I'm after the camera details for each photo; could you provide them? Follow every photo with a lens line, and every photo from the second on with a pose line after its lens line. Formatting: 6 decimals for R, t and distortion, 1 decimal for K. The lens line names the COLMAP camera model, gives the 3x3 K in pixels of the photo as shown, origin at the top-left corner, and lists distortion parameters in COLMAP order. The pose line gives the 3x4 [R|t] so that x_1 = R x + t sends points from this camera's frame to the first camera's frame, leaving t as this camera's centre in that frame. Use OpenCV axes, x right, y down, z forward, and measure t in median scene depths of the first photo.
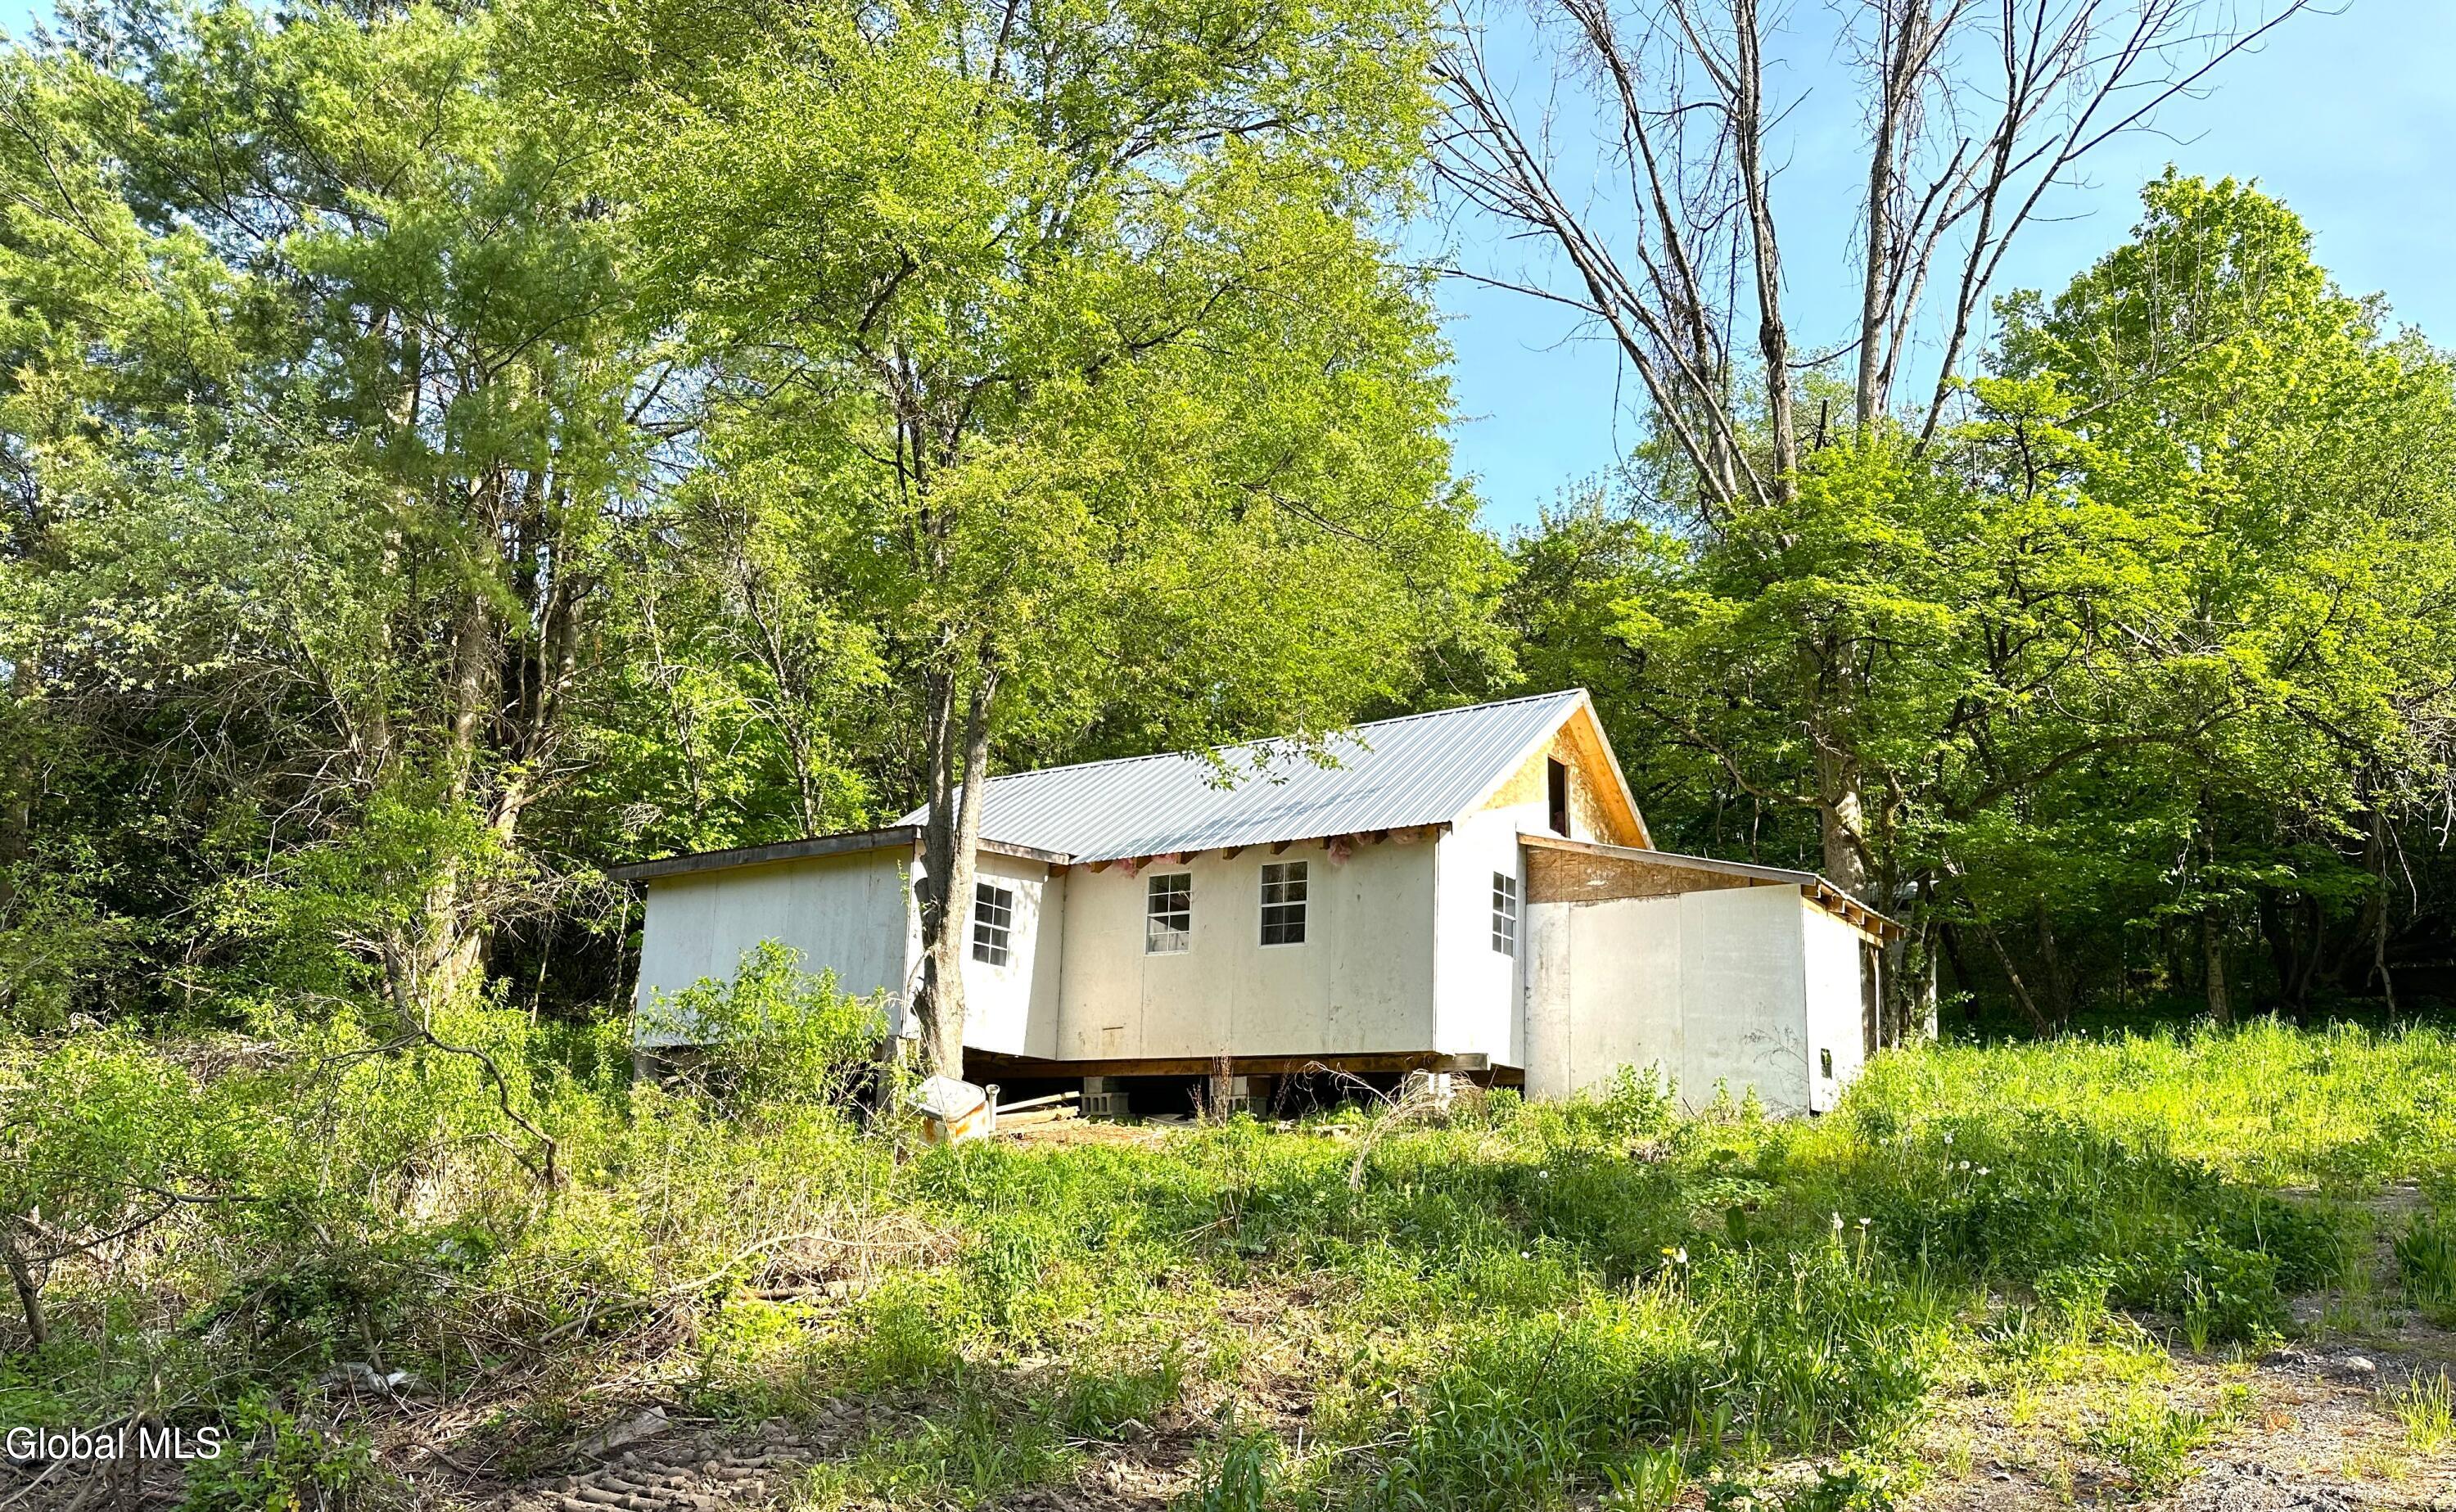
lens RADIAL K [[1717.3, 0, 1215.8], [0, 1717.3, 921.7], [0, 0, 1]] dist [0.056219, -0.087768]
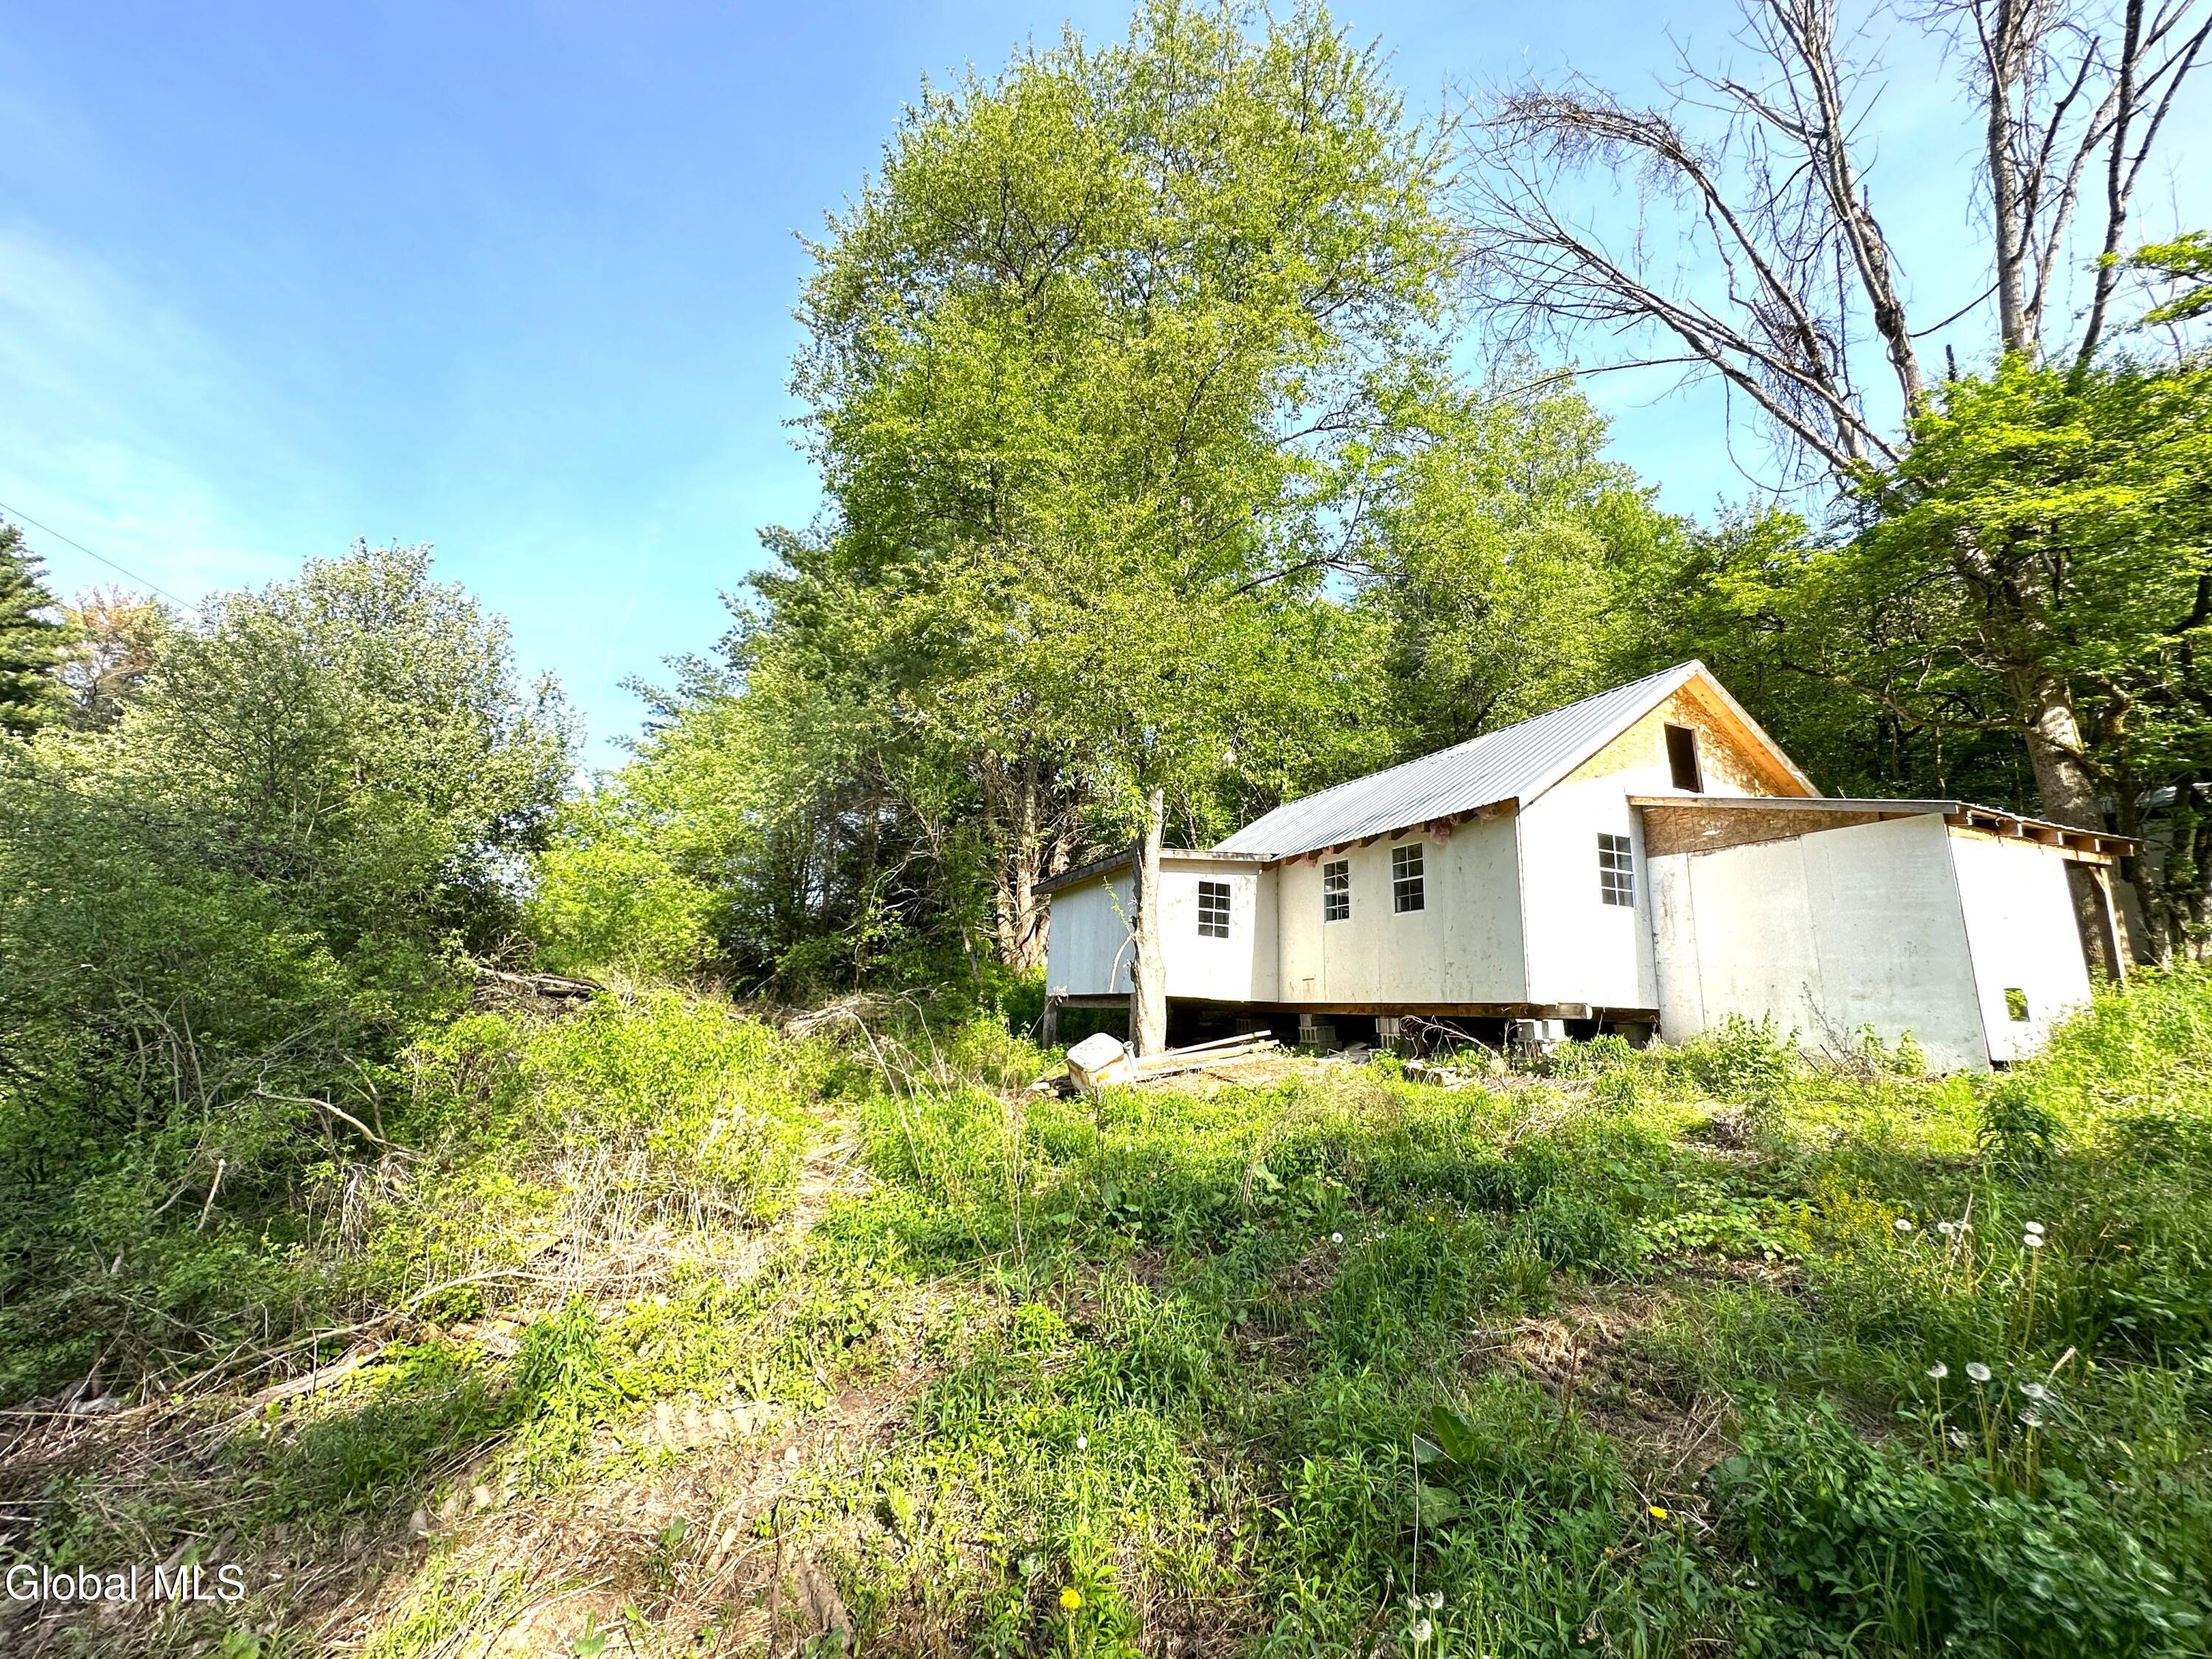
lens RADIAL K [[877.3, 0, 1106.0], [0, 877.3, 829.5], [0, 0, 1]] dist [0.000219, 0.000502]
pose [[0.849252, -0.116668, -0.514937, 0.171569], [0.083900, 0.992709, -0.086546, -0.008404], [0.521279, 0.030296, 0.852848, 0.316834]]
